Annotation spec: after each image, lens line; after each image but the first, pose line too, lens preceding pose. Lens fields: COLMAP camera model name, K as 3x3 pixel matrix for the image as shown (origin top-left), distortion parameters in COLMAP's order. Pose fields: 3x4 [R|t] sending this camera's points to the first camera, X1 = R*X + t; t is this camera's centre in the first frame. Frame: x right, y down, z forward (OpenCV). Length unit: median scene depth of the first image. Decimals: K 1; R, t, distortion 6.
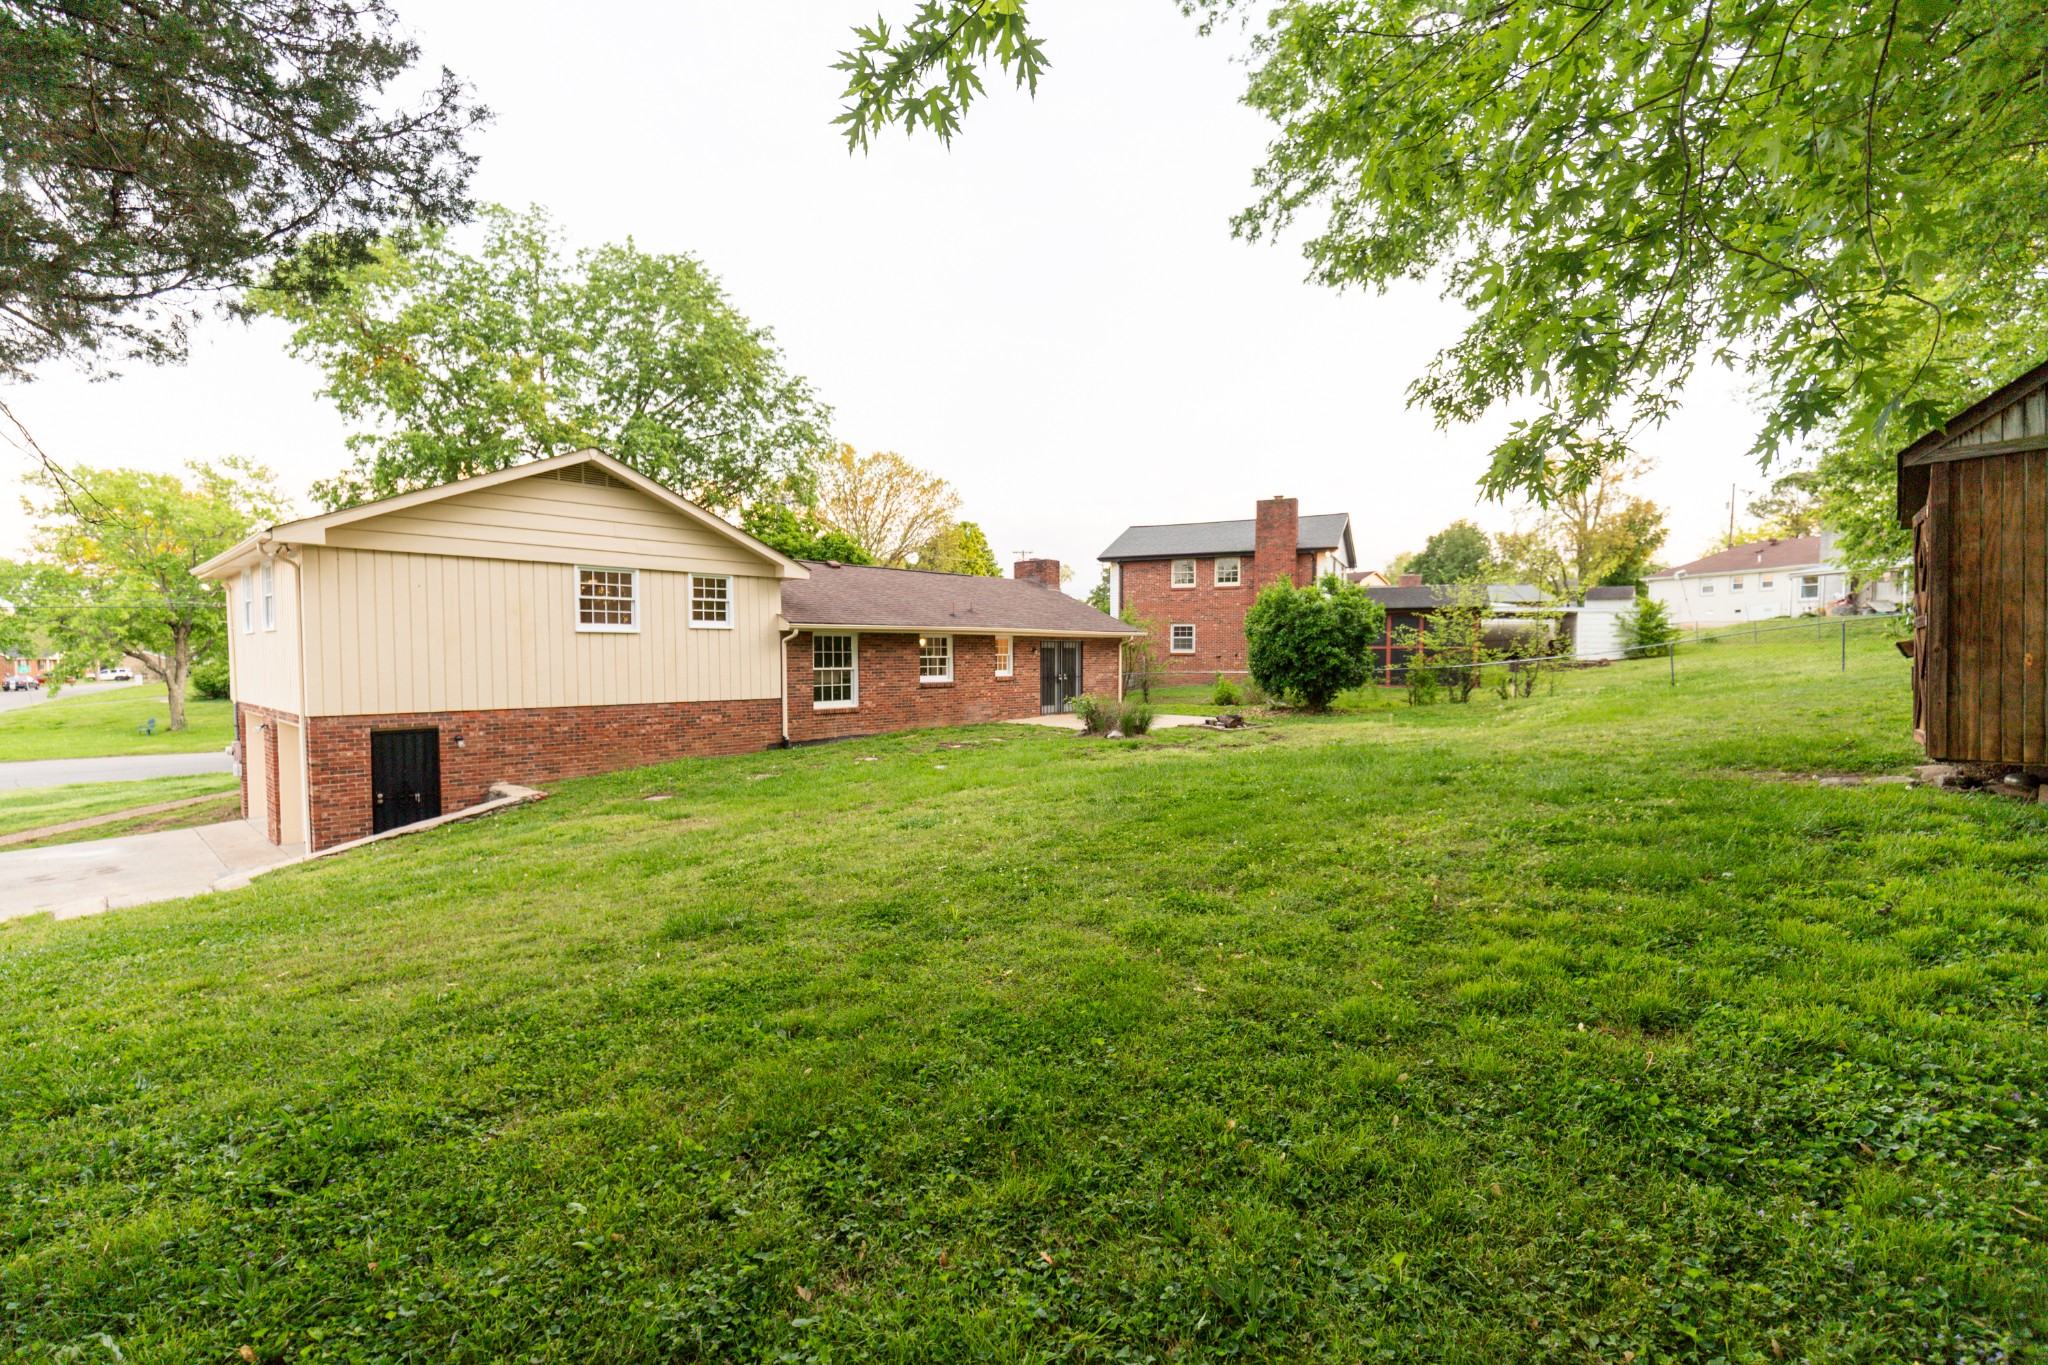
lens RADIAL K [[912.1, 0, 1036.2], [0, 912.1, 684.8], [0, 0, 1]] dist [-0.004147, -0.002158]
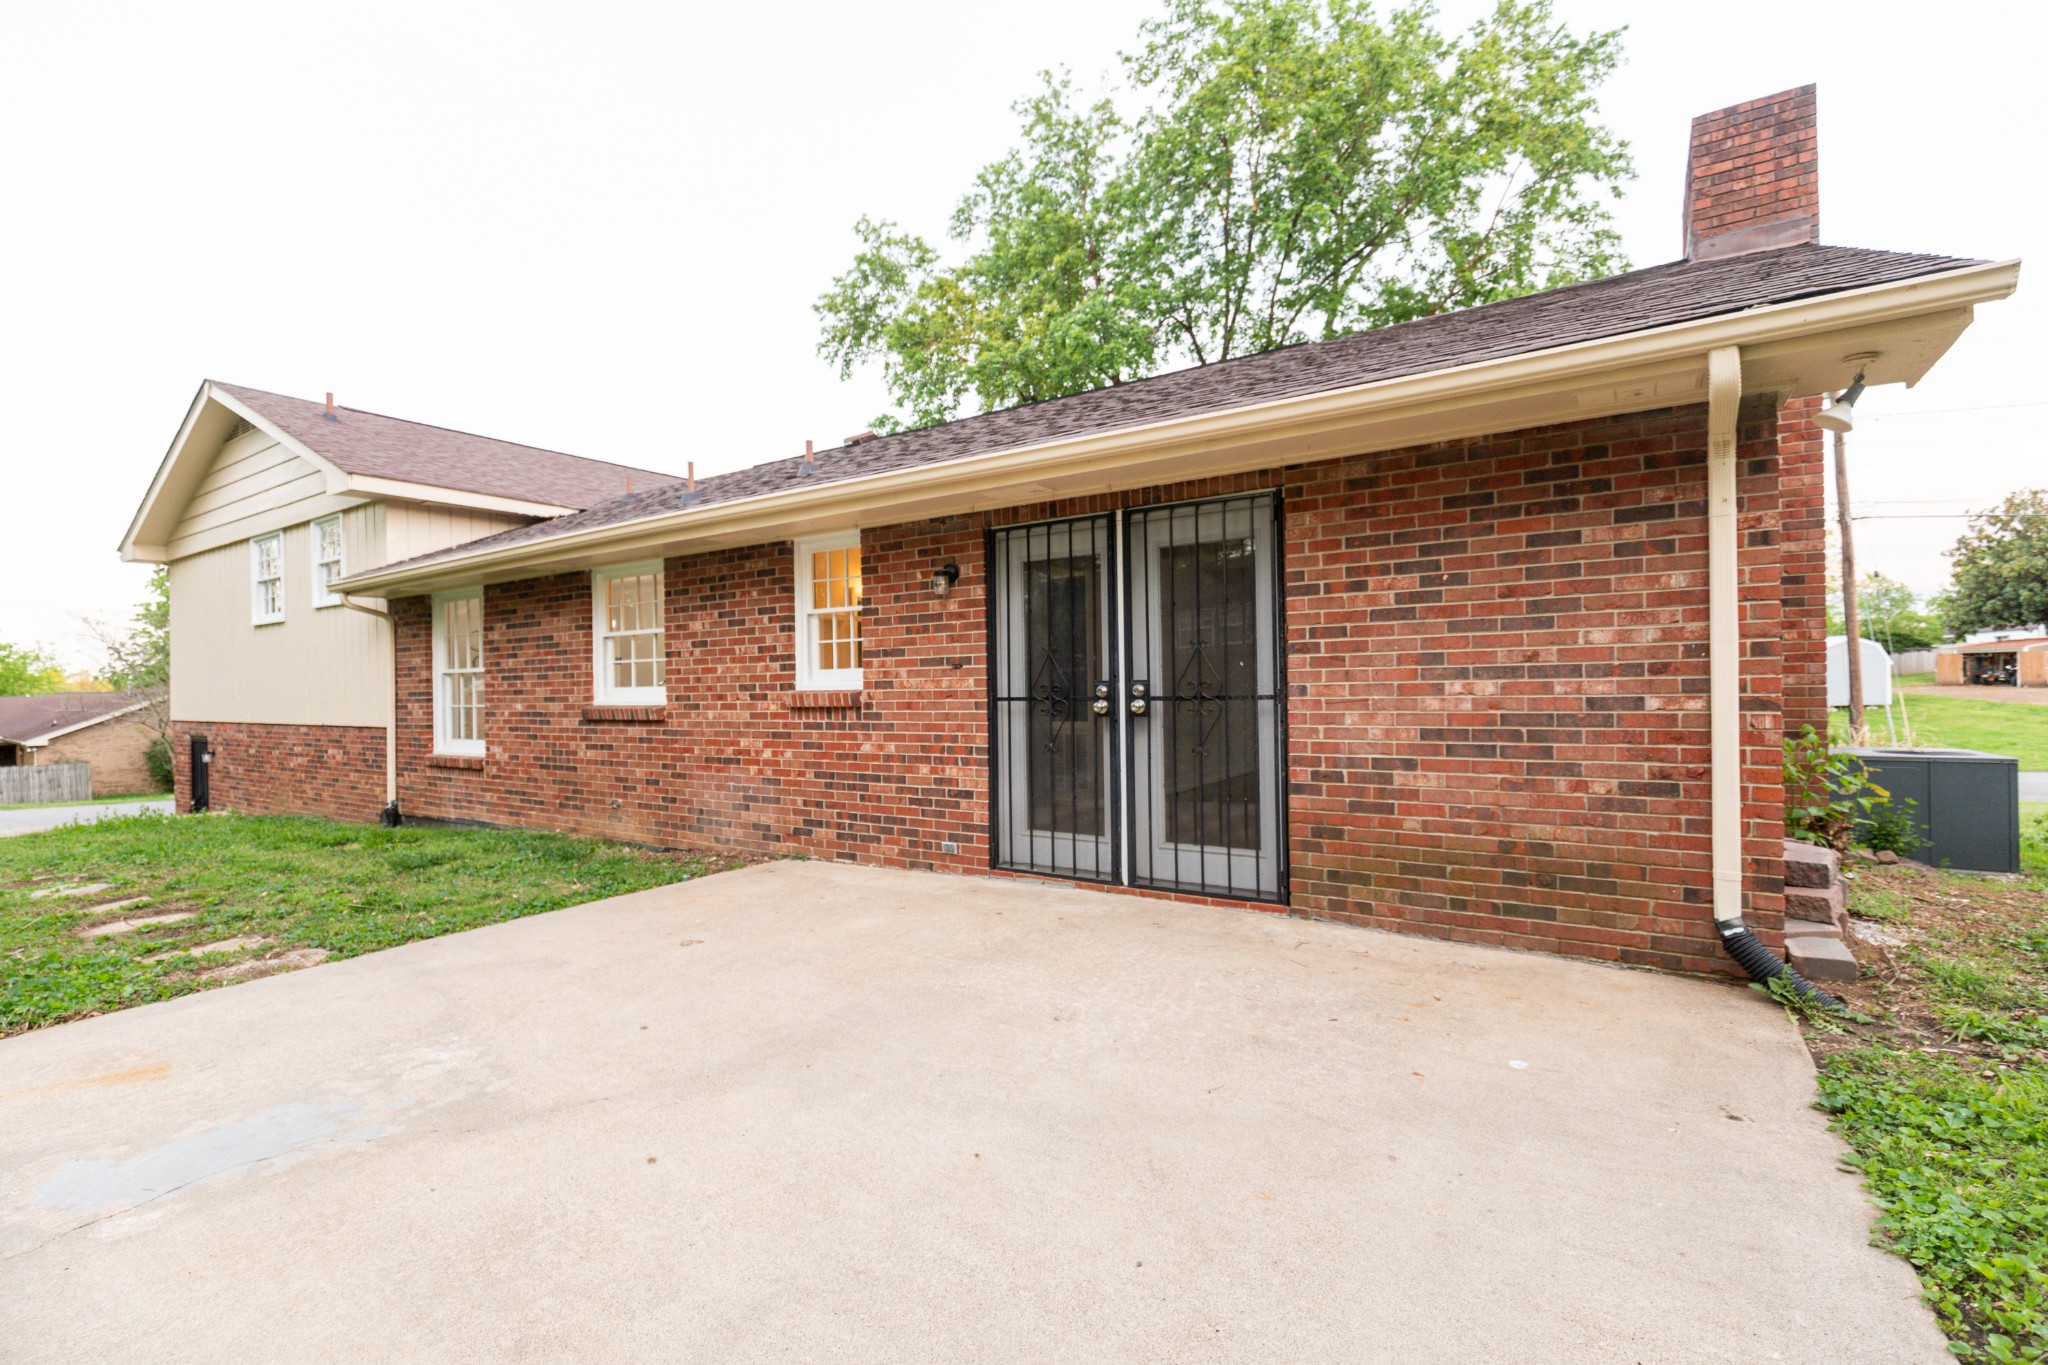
lens RADIAL K [[912.1, 0, 1026.9], [0, 912.1, 688.4], [0, 0, 1]] dist [-0.004147, -0.002158]
pose [[0.147242, 0.005542, -0.989085, 0.301717], [-0.013493, 0.999903, 0.003594, -0.015152], [0.989008, 0.012816, 0.147303, 1.321511]]
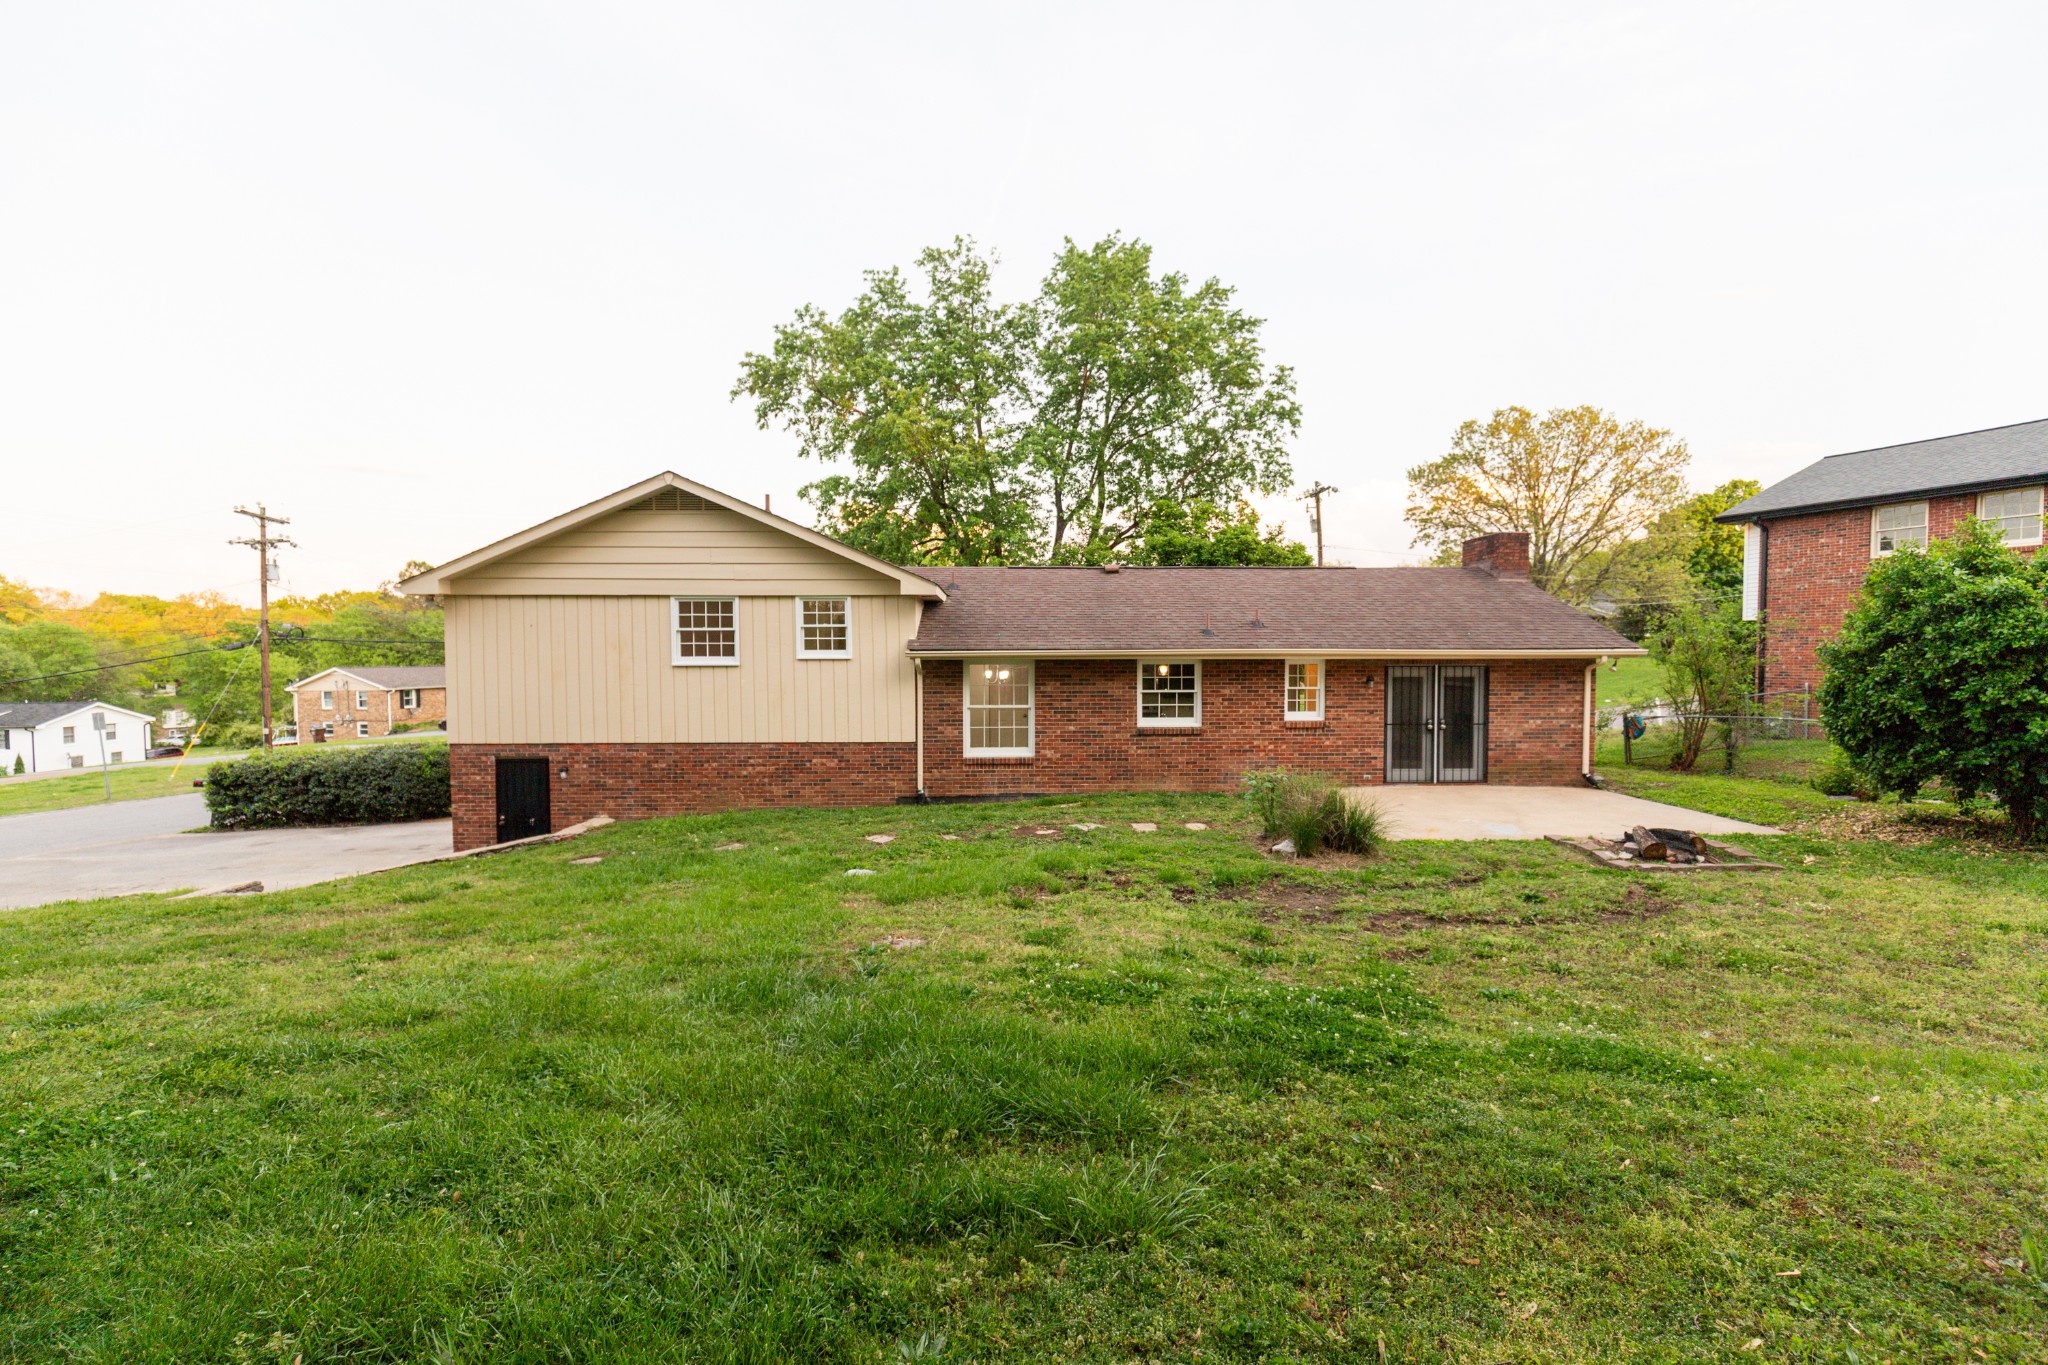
lens RADIAL K [[912.1, 0, 1014.8], [0, 912.1, 687.8], [0, 0, 1]] dist [-0.004147, -0.002158]
pose [[0.695516, 0.024624, -0.718088, 0.378051], [-0.022732, 0.999666, 0.012262, -0.047374], [0.718151, 0.007795, 0.695844, 0.508222]]
